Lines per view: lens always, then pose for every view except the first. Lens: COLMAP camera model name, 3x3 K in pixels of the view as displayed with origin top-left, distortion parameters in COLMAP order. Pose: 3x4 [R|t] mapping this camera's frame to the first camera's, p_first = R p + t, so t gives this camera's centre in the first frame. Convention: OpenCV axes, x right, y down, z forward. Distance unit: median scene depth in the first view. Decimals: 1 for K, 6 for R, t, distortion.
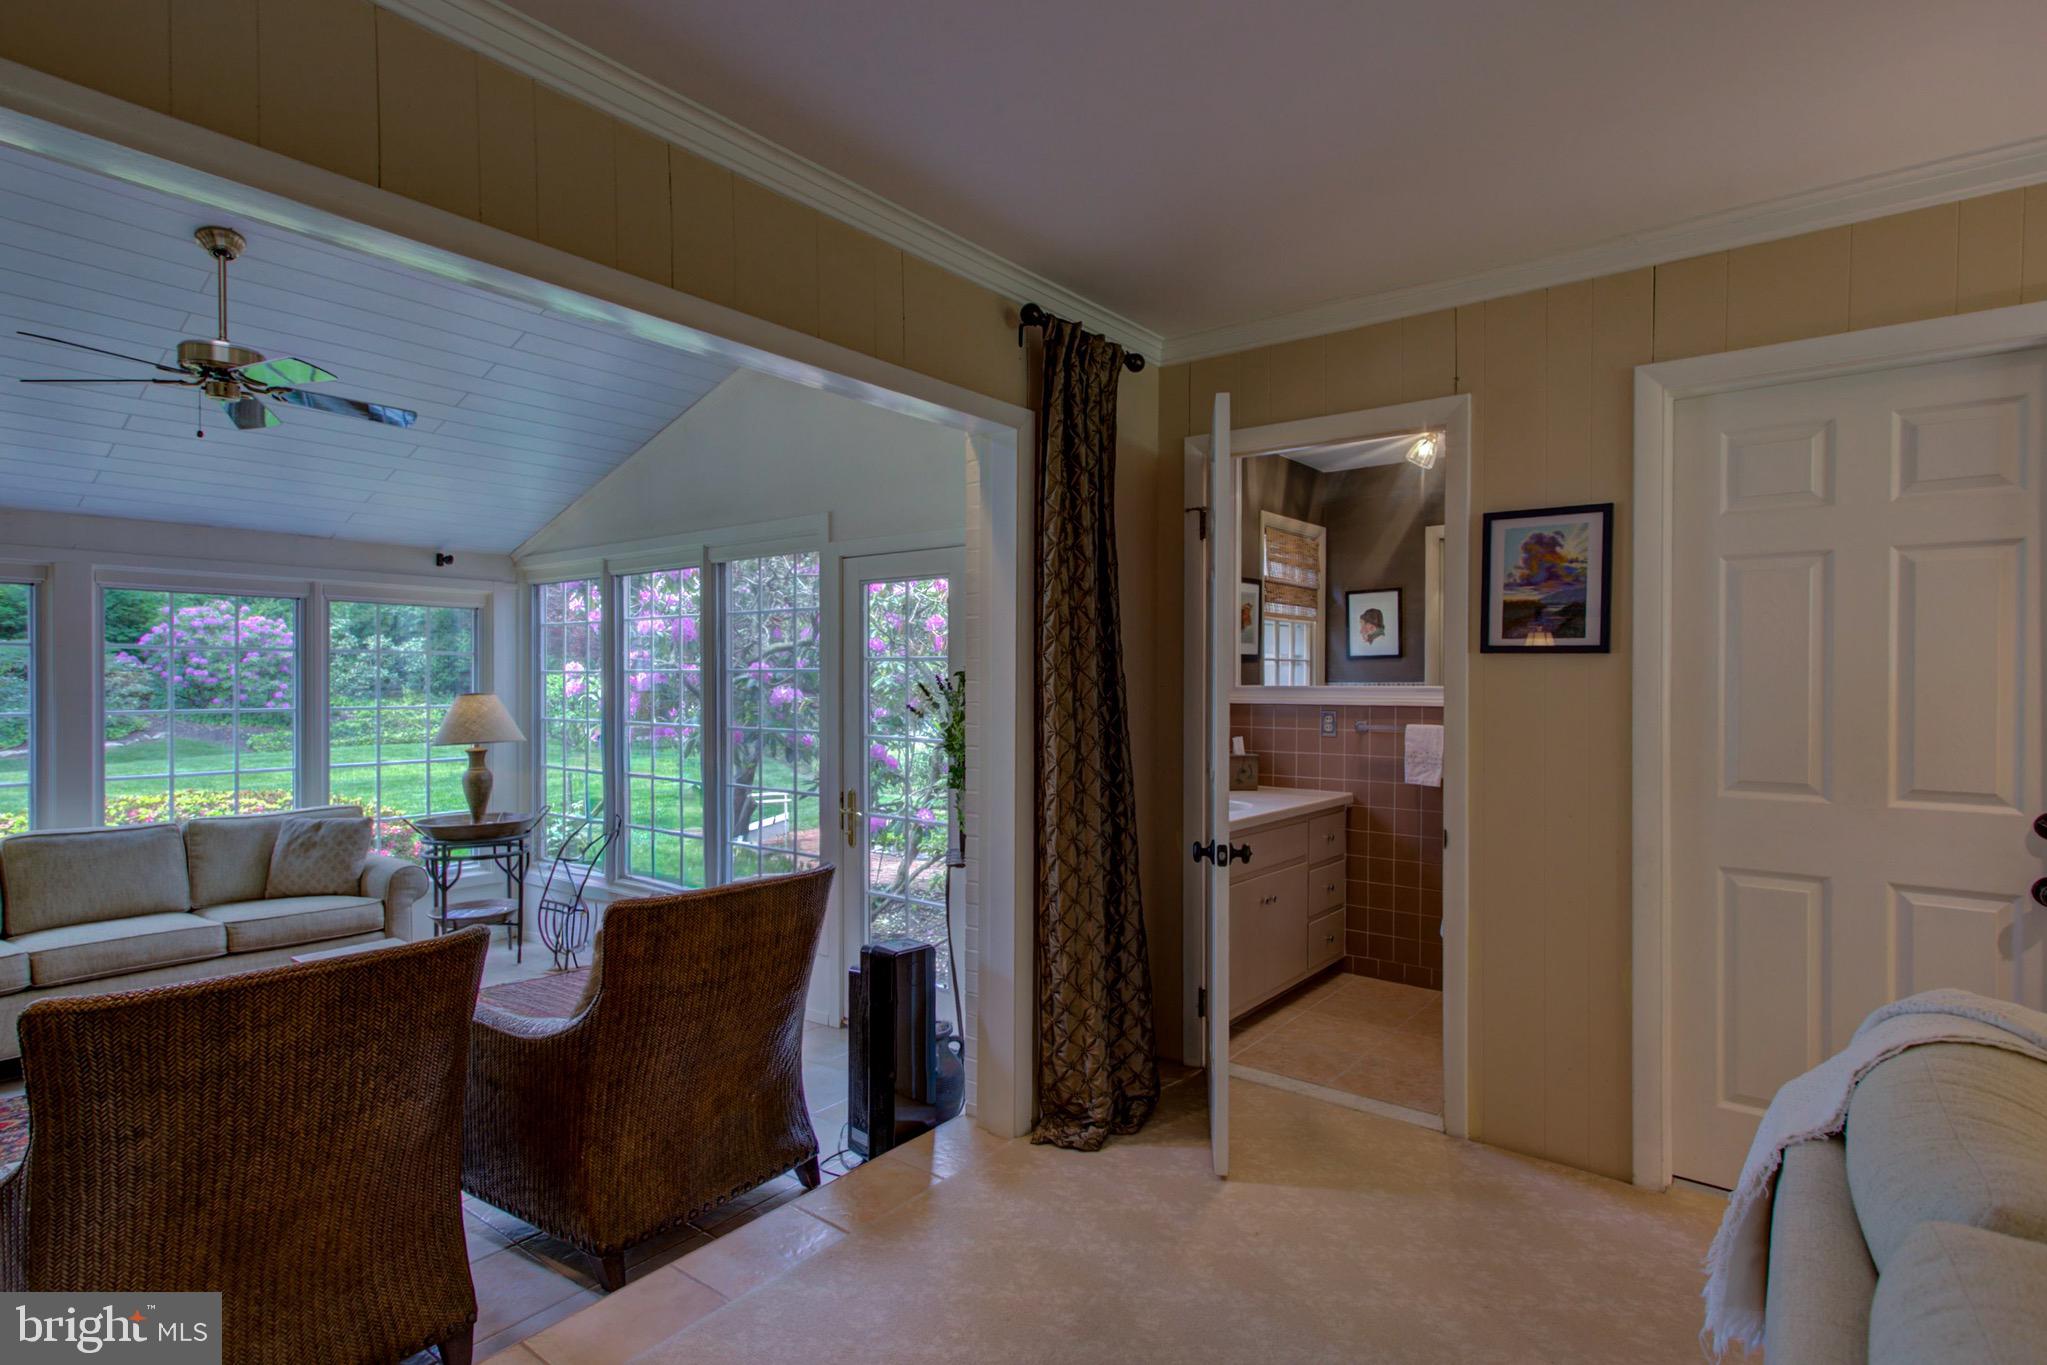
lens RADIAL K [[1025.3, 0, 1005.6], [0, 1025.3, 688.2], [0, 0, 1]] dist [0.007745, 0.001255]
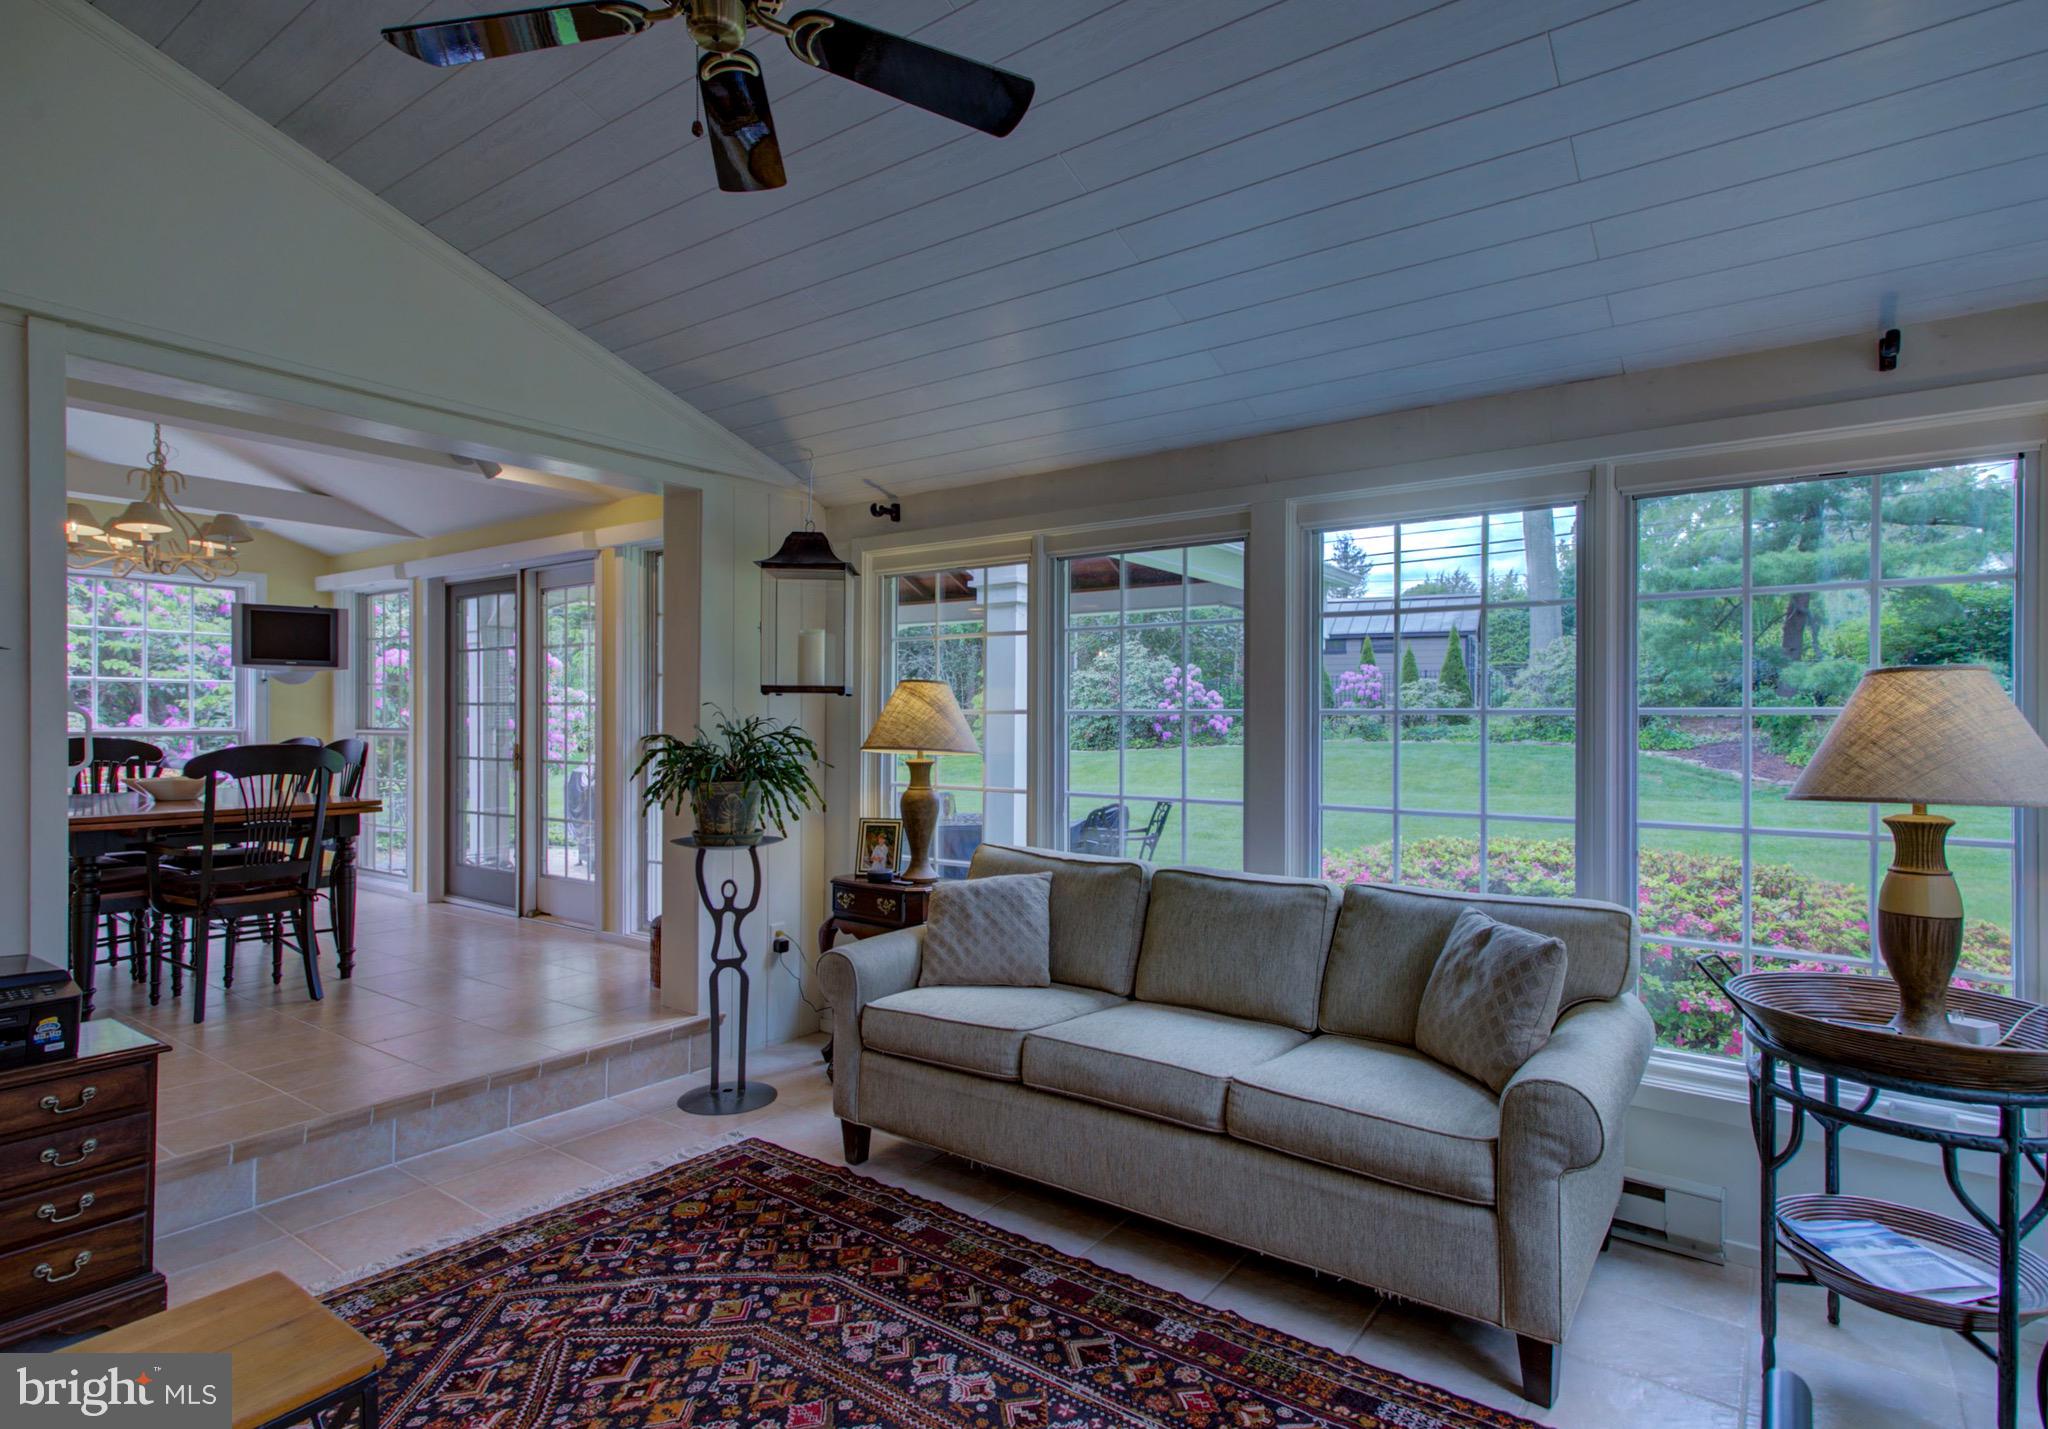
lens RADIAL K [[1051.4, 0, 1059.2], [0, 1051.4, 718.0], [0, 0, 1]] dist [0.011864, 0.000626]
pose [[0.047439, -0.000390, -0.998874, -0.185622], [-0.008389, 0.999965, -0.000789, 0.033205], [0.998839, 0.008417, 0.047434, 0.859273]]
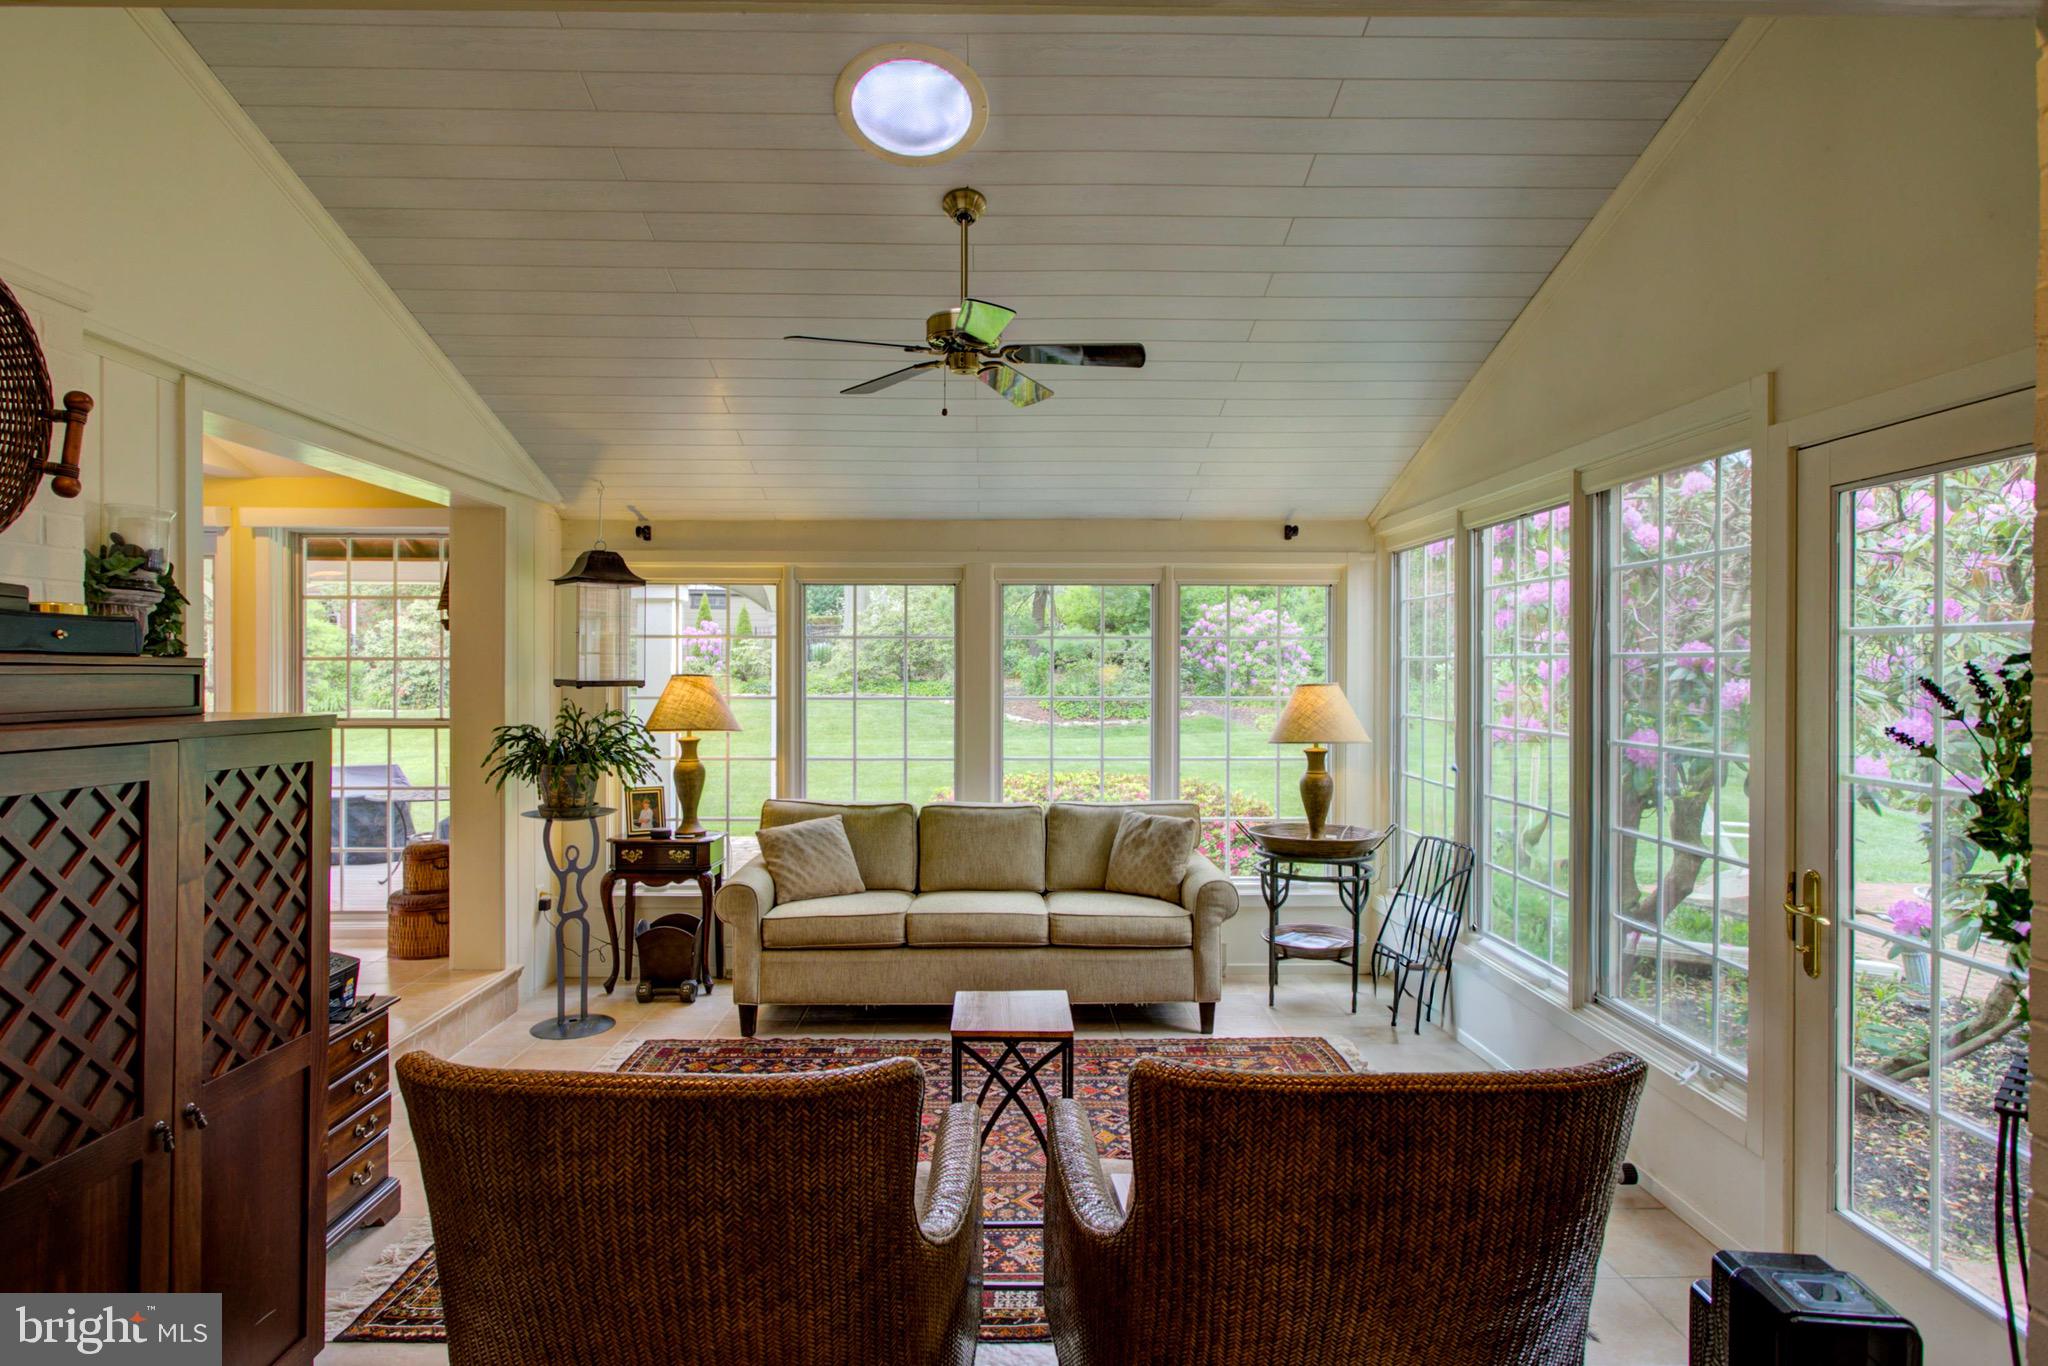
lens RADIAL K [[1071.2, 0, 1017.4], [0, 1071.2, 671.7], [0, 0, 1]] dist [-0.005229, -0.000621]
pose [[0.631295, 0.004806, -0.775528, 0.023030], [-0.006688, 0.999977, 0.000753, -0.005554], [0.775514, 0.004711, 0.631312, 0.316225]]
